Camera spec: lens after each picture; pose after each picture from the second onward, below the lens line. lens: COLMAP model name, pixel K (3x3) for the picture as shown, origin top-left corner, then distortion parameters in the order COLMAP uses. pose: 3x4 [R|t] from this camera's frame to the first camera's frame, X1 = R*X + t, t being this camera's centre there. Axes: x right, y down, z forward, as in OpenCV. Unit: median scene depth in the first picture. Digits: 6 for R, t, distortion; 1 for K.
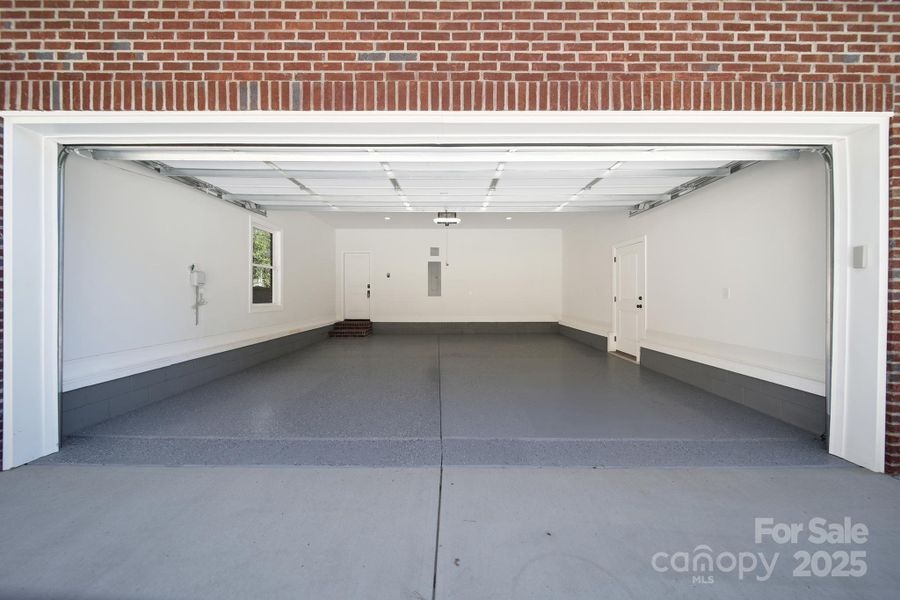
lens RADIAL K [[322.5, 0, 447.4], [0, 322.5, 297.7], [0, 0, 1]] dist [0.000176, -0.000117]
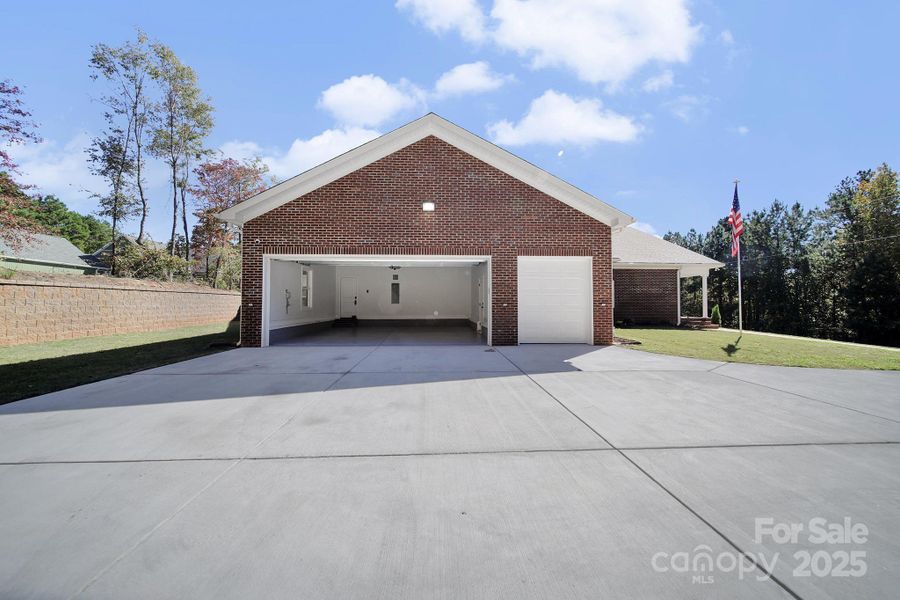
lens RADIAL K [[322.5, 0, 447.4], [0, 322.5, 297.7], [0, 0, 1]] dist [0.000176, -0.000117]
pose [[0.998398, -0.002006, 0.056552, 0.152355], [0.003818, 0.999482, -0.031957, 0.020533], [-0.056458, 0.032121, 0.997888, -0.763389]]
